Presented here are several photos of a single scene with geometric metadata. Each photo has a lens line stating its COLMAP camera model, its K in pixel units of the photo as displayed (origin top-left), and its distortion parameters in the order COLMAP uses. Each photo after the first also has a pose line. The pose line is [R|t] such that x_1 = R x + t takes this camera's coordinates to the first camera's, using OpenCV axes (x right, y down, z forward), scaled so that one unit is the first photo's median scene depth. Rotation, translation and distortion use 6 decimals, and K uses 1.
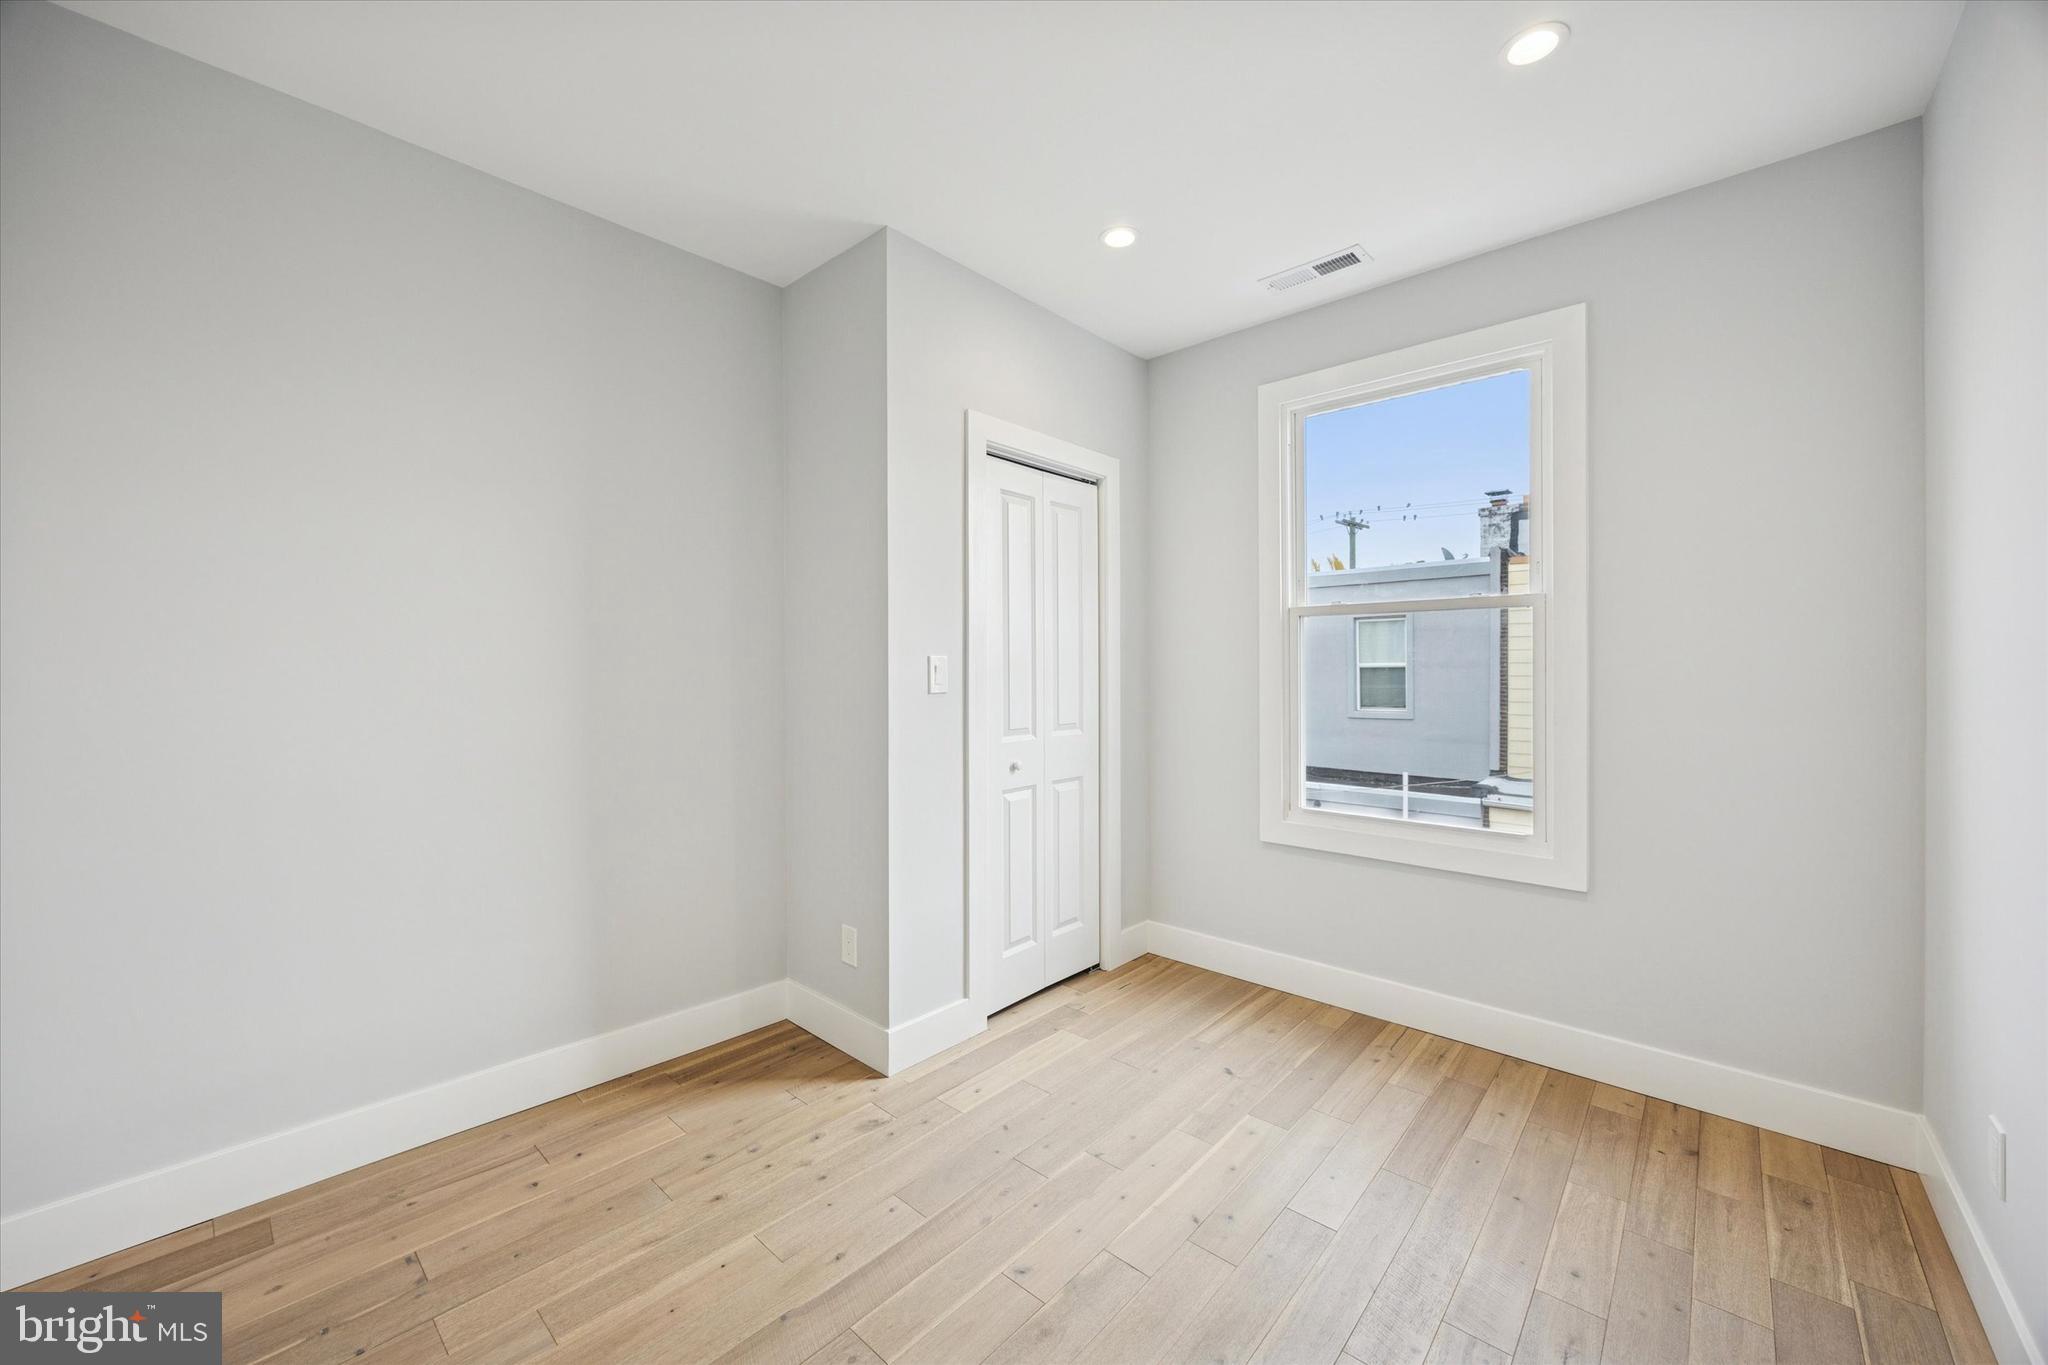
lens RADIAL K [[778.1, 0, 985.0], [0, 778.1, 671.9], [0, 0, 1]] dist [-0.001274, -0.000190]
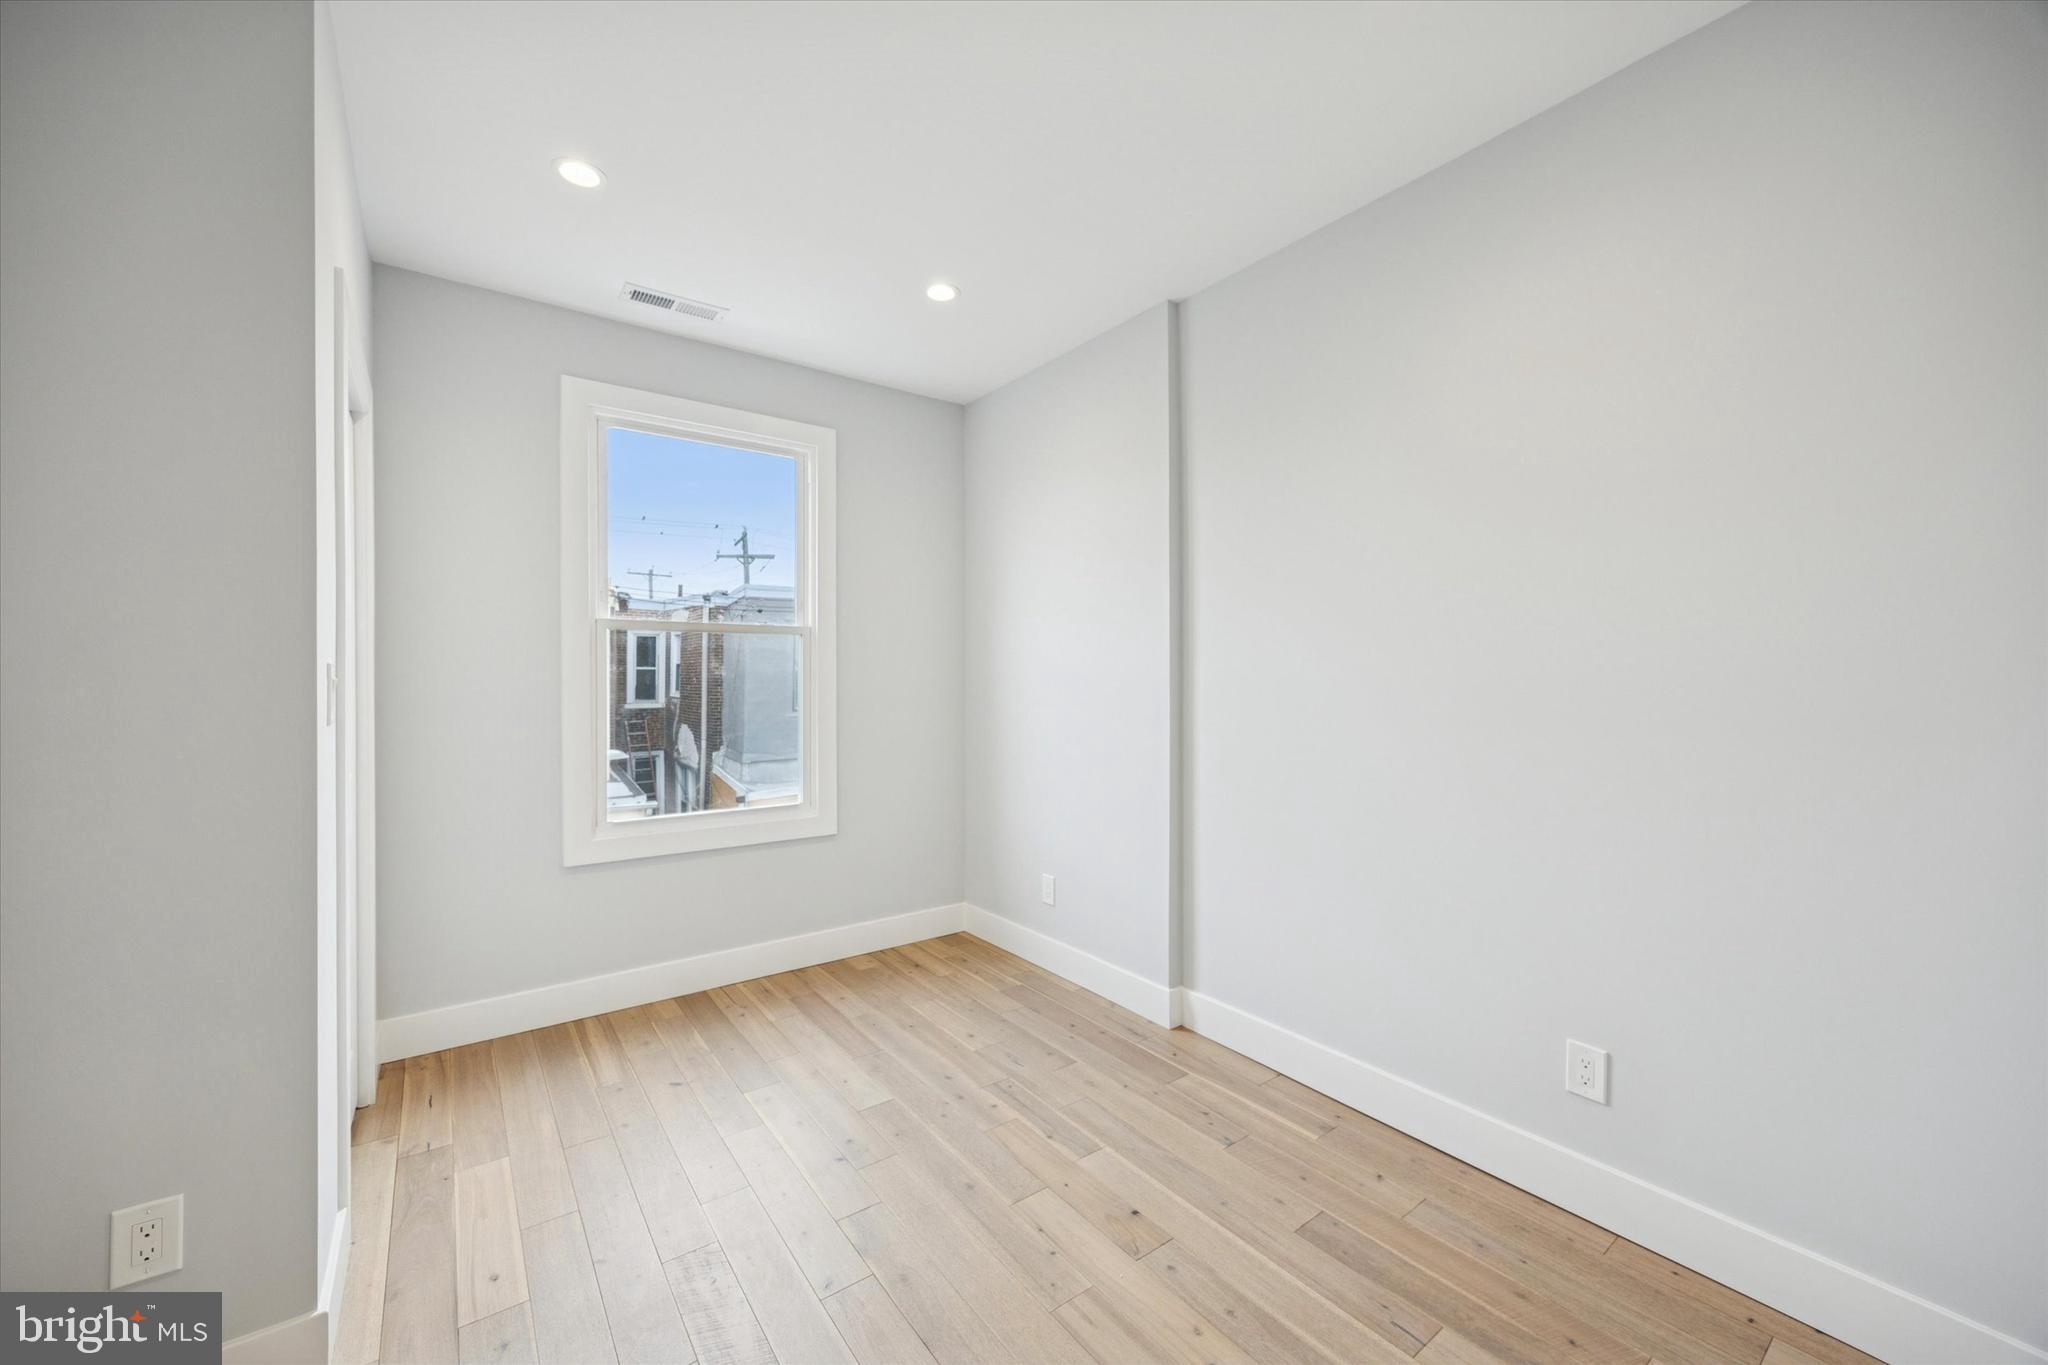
lens RADIAL K [[778.1, 0, 1032.3], [0, 778.1, 679.5], [0, 0, 1]] dist [-0.001274, -0.000190]
pose [[0.167323, 0.000223, 0.985902, -0.591820], [0.001791, 0.999998, -0.000531, -0.005927], [-0.985900, 0.001855, 0.167322, 0.376157]]
